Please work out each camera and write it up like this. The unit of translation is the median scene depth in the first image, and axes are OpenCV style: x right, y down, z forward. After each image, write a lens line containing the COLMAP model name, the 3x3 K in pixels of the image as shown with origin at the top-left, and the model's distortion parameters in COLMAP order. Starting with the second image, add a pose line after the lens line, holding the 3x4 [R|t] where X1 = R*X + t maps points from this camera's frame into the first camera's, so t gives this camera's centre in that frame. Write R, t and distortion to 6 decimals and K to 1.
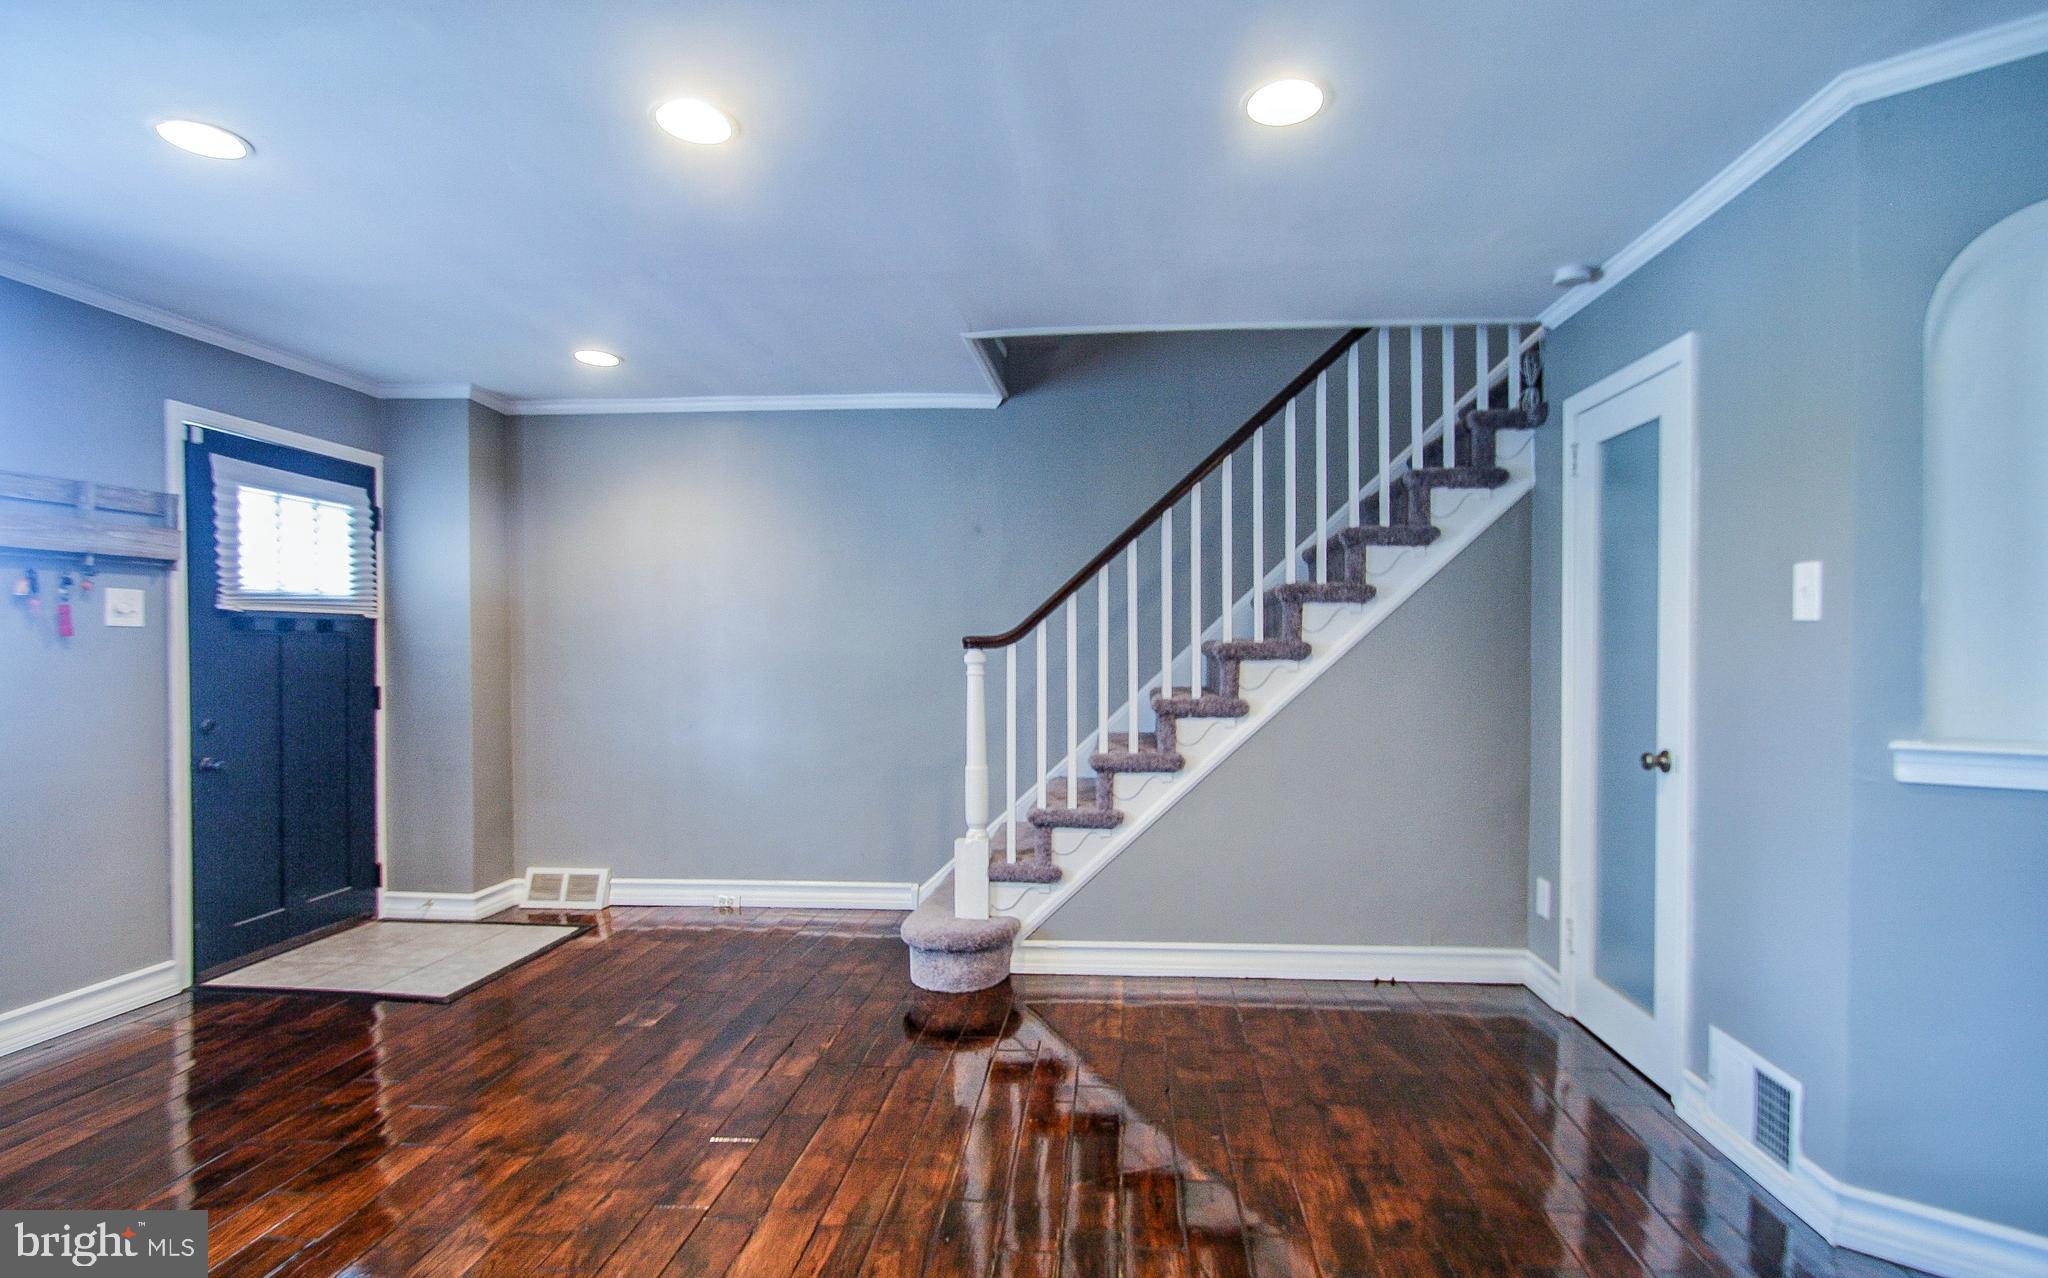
lens RADIAL K [[1007.1, 0, 1041.9], [0, 1007.1, 656.8], [0, 0, 1]] dist [-0.001866, -0.002692]
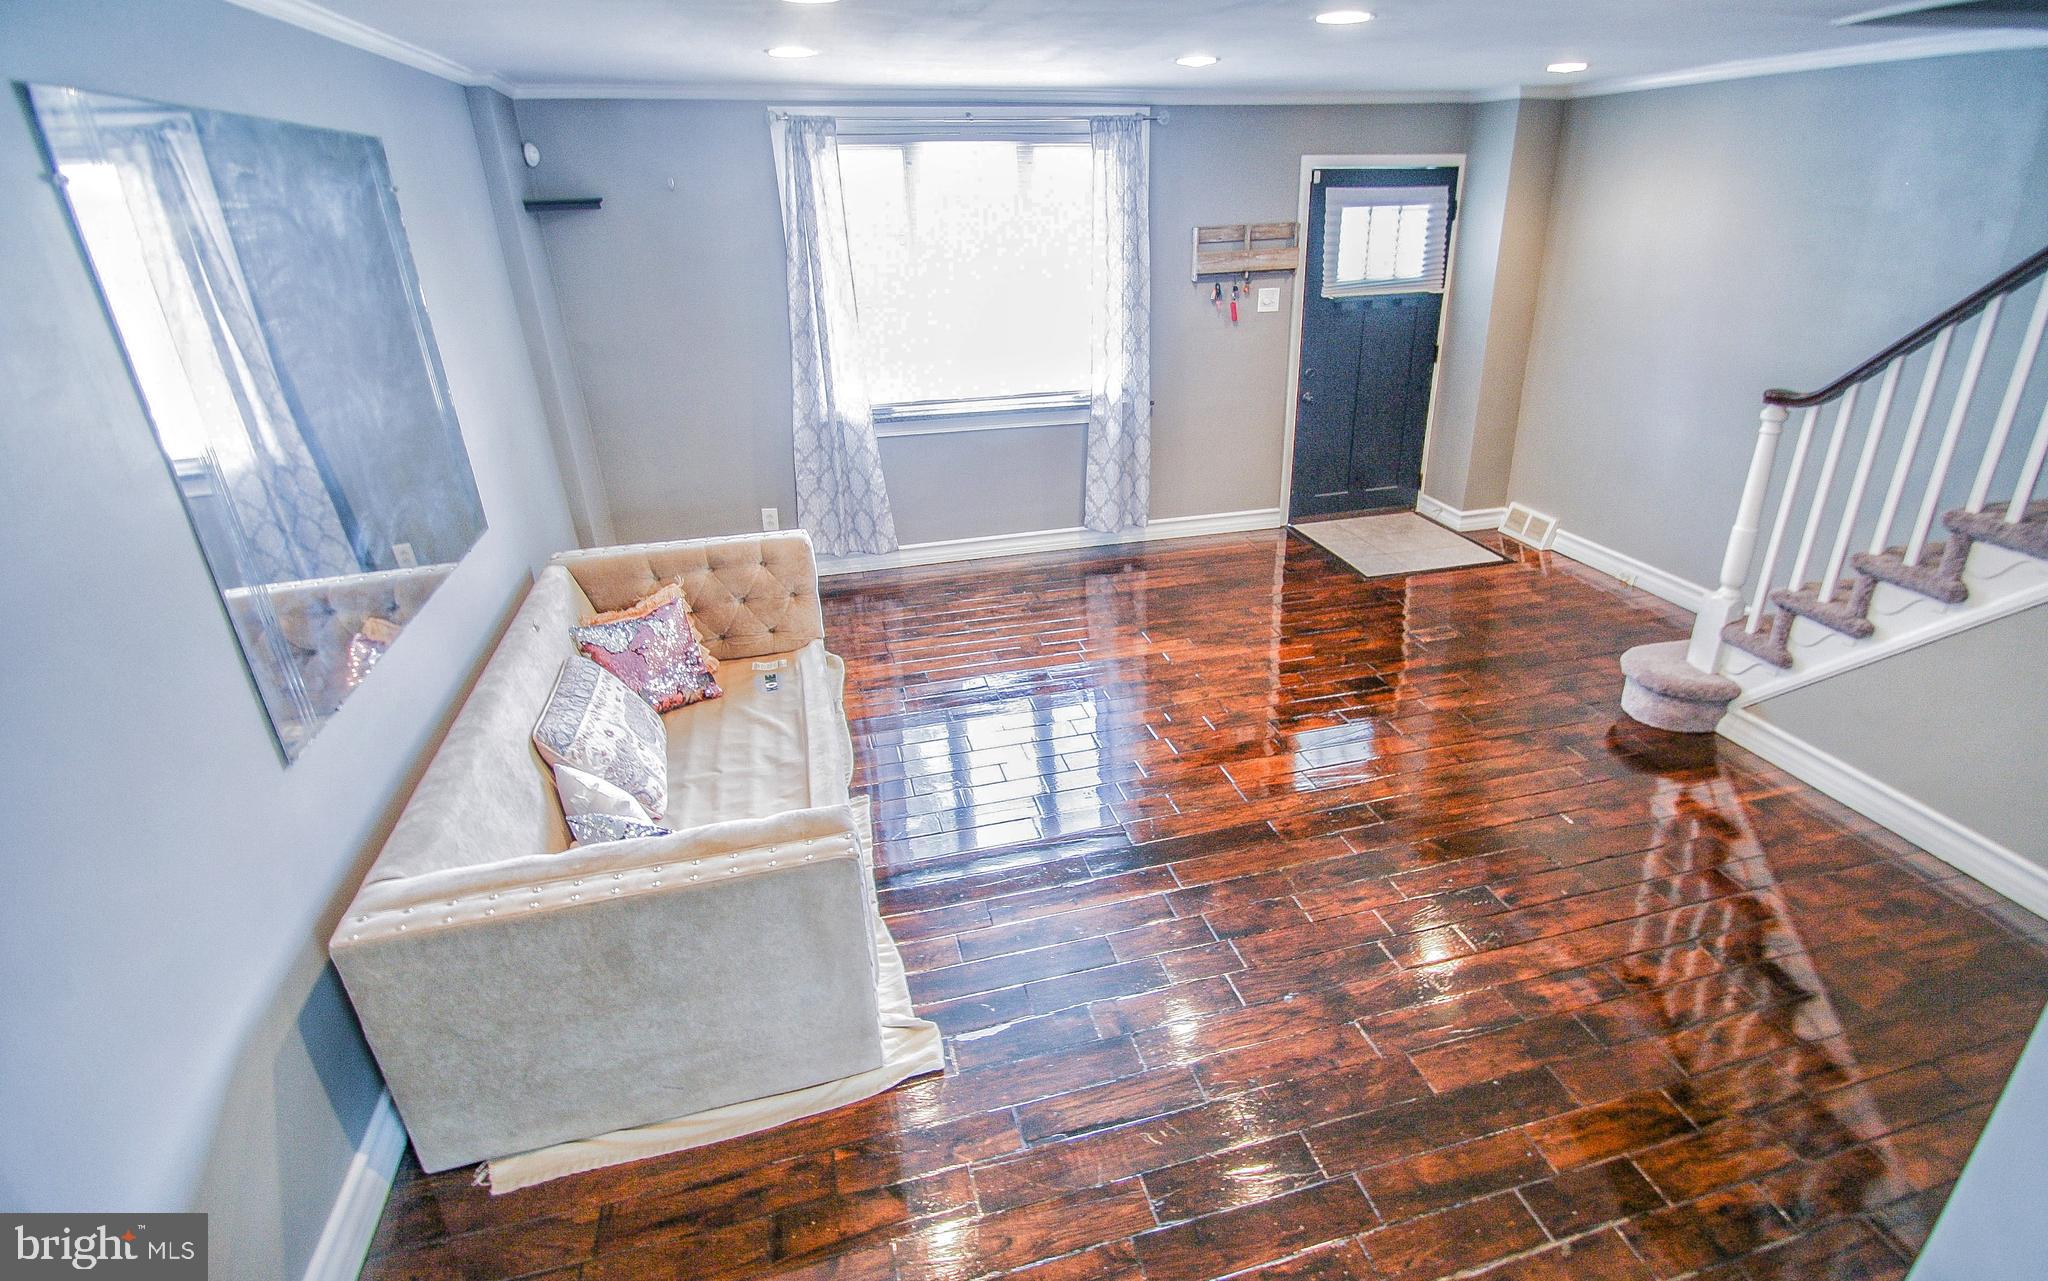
lens RADIAL K [[1007.1, 0, 1080.4], [0, 1007.1, 654.8], [0, 0, 1]] dist [-0.001866, -0.002692]
pose [[0.333708, 0.386362, -0.859863, 0.609026], [0.016651, 0.909592, 0.415169, -0.194912], [0.942530, -0.152863, 0.297105, 0.094227]]
